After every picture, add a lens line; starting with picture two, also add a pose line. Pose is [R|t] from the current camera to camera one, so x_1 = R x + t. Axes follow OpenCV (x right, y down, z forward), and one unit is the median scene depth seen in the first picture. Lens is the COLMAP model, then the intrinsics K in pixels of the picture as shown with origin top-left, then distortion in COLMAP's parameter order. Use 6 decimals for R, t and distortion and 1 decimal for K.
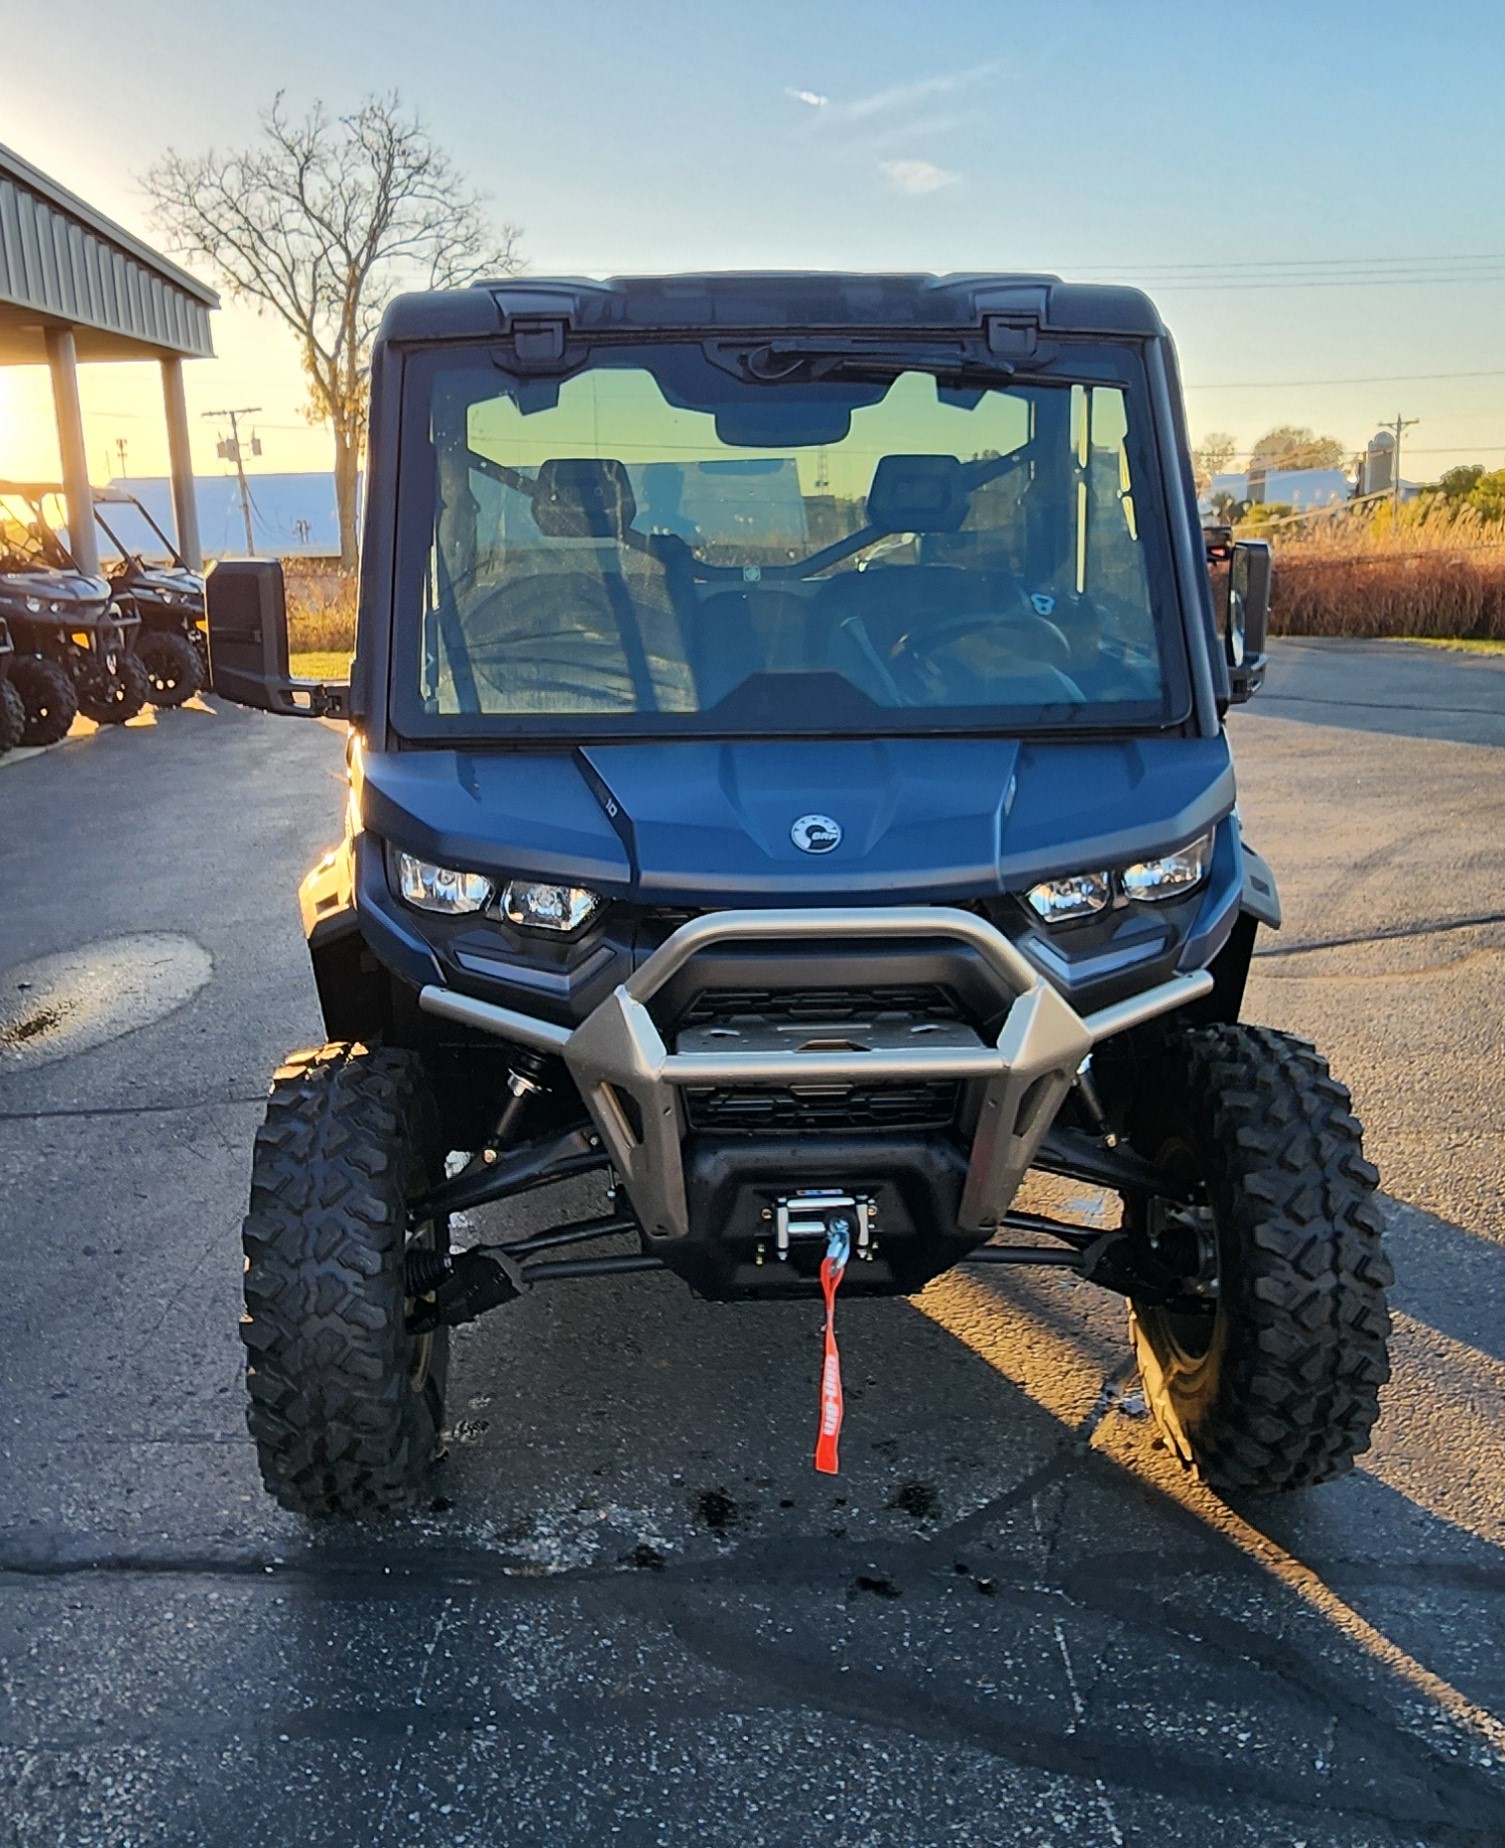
lens RADIAL K [[1762.1, 0, 752.5], [0, 1762.1, 924.0], [0, 0, 1]] dist [-0.008683, -0.001218]
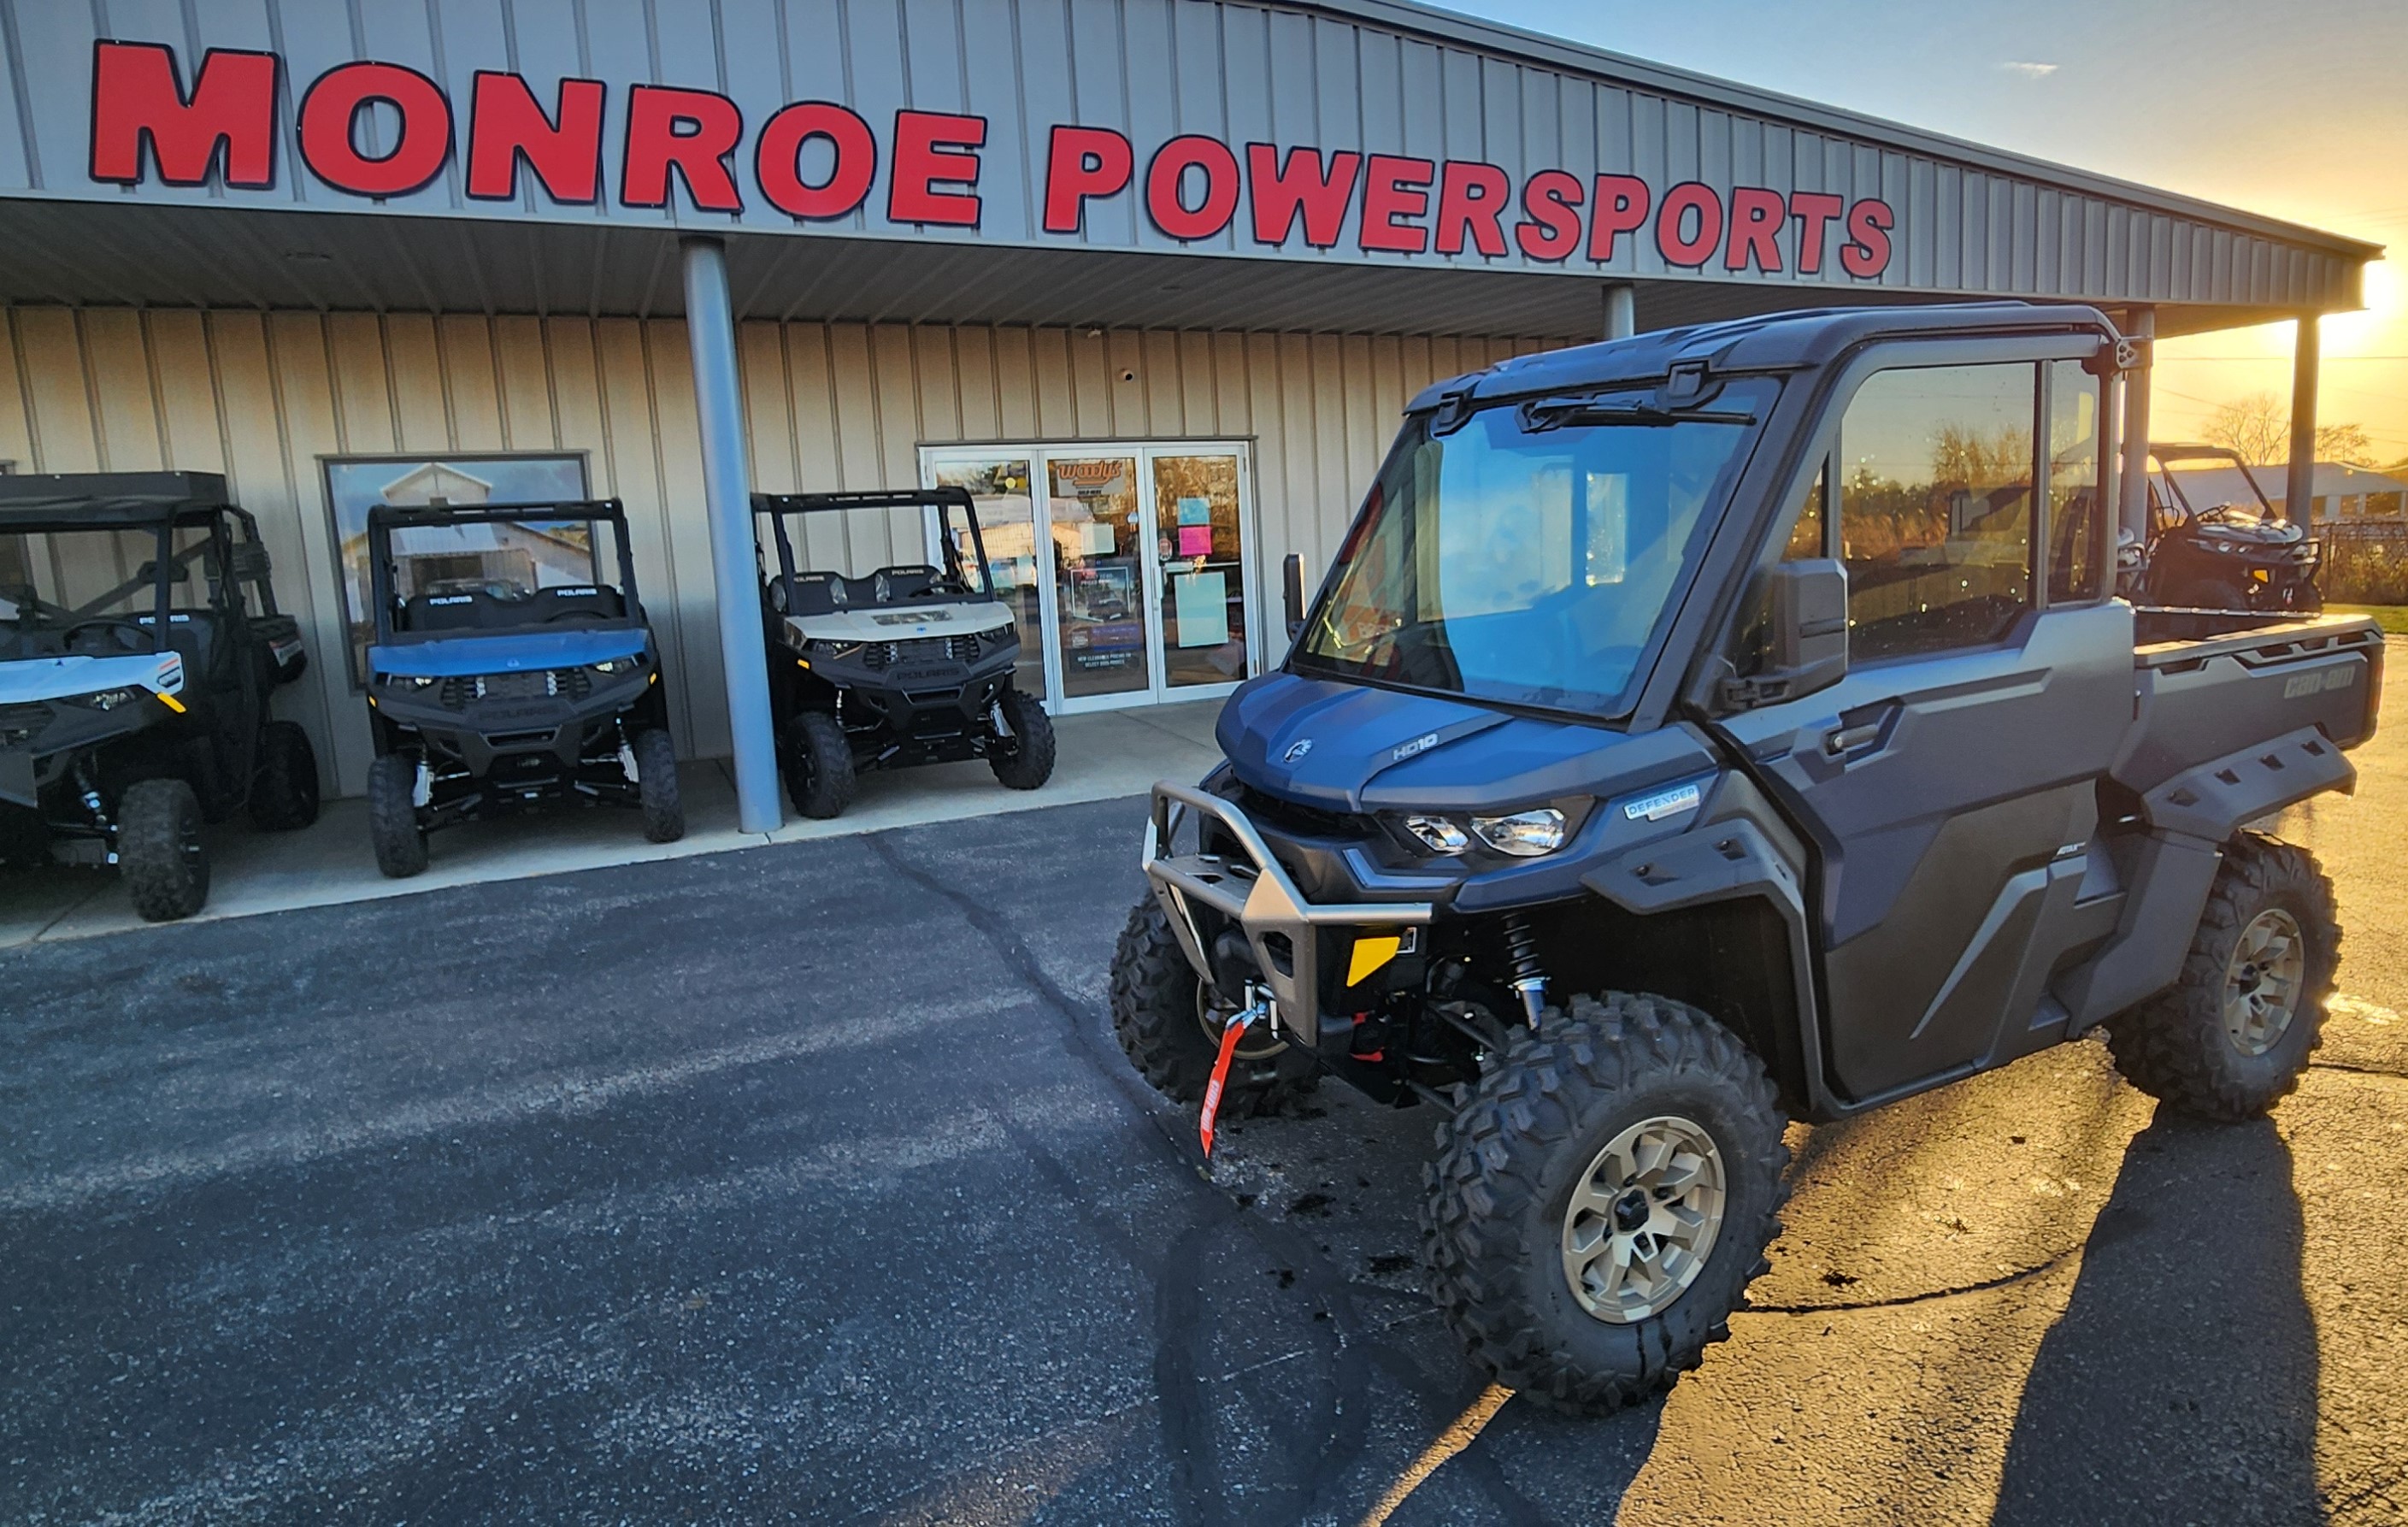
lens RADIAL K [[1487.5, 0, 1204.0], [0, 1487.5, 763.5], [0, 0, 1]] dist [0.000465, 0.000997]
pose [[0.390744, 0.156411, -0.907113, 1.005744], [-0.176122, 0.979955, 0.093106, -0.126808], [0.903493, 0.123382, 0.410459, 0.360516]]
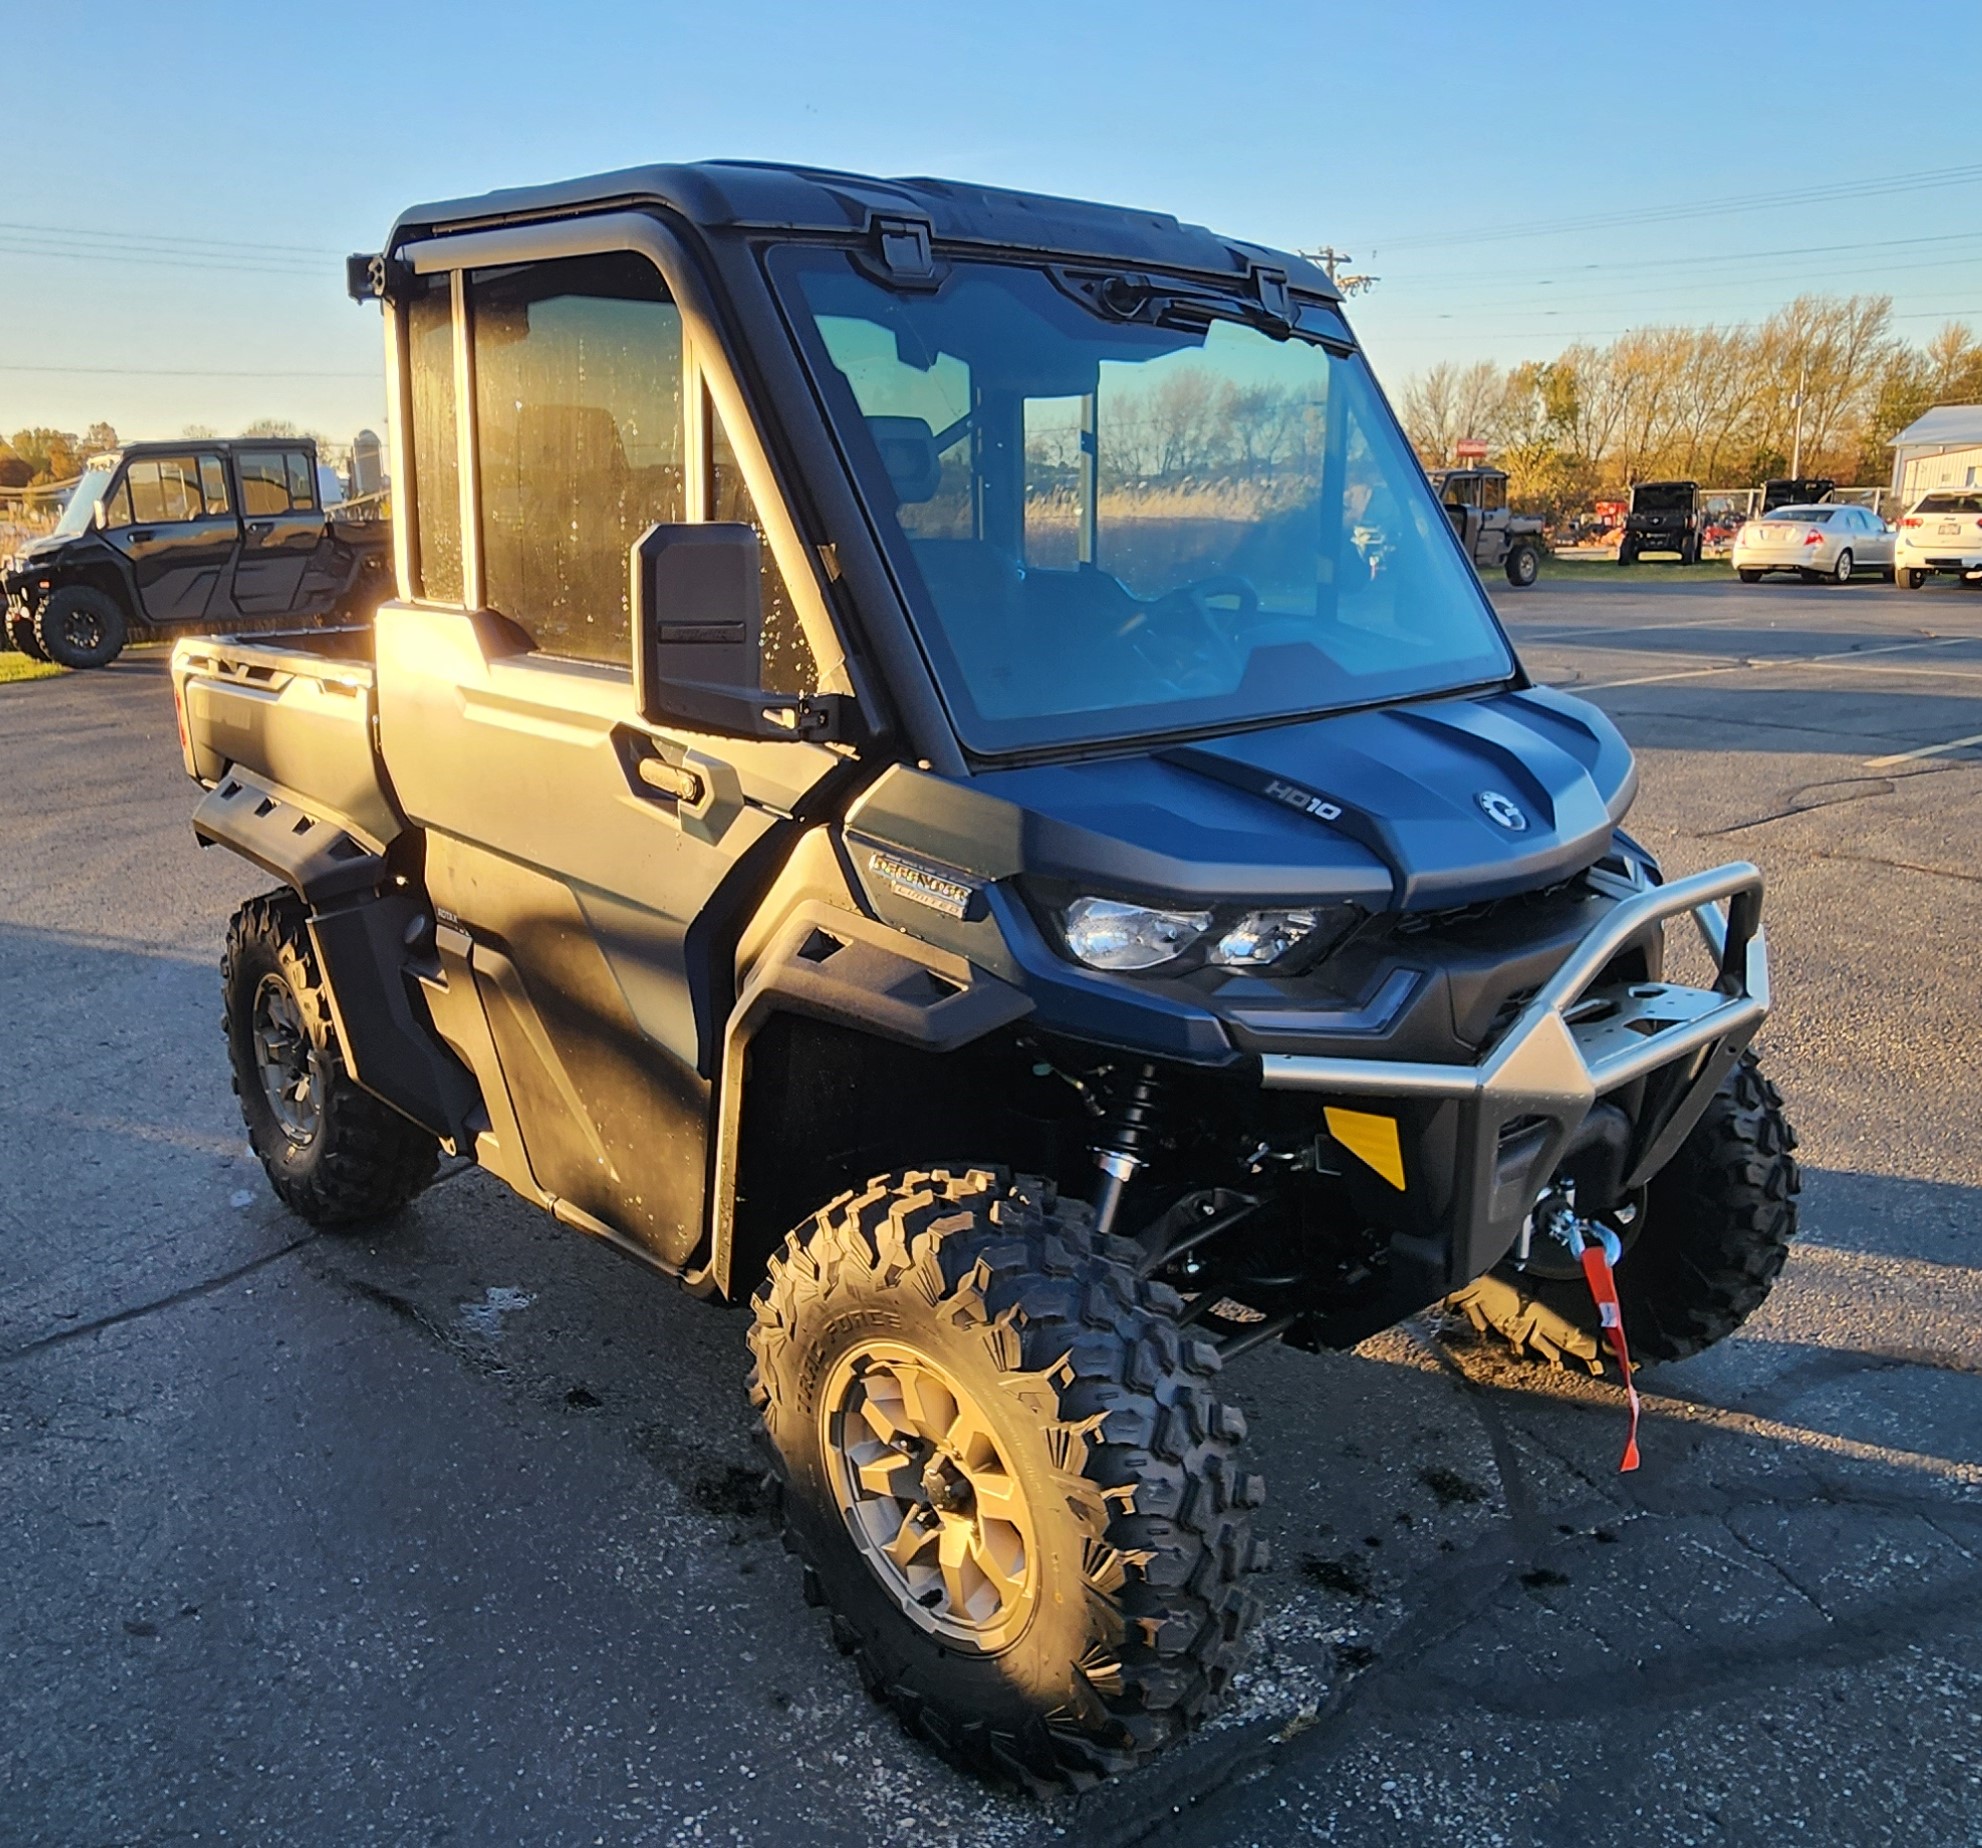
lens RADIAL K [[1701.2, 0, 986.1], [0, 1701.2, 914.7], [0, 0, 1]] dist [0.009124, 0.004020]
pose [[0.756503, -0.150028, 0.636549, -0.653302], [0.148011, 0.987353, 0.056806, -0.076725], [-0.637021, 0.051243, 0.769141, 0.421898]]
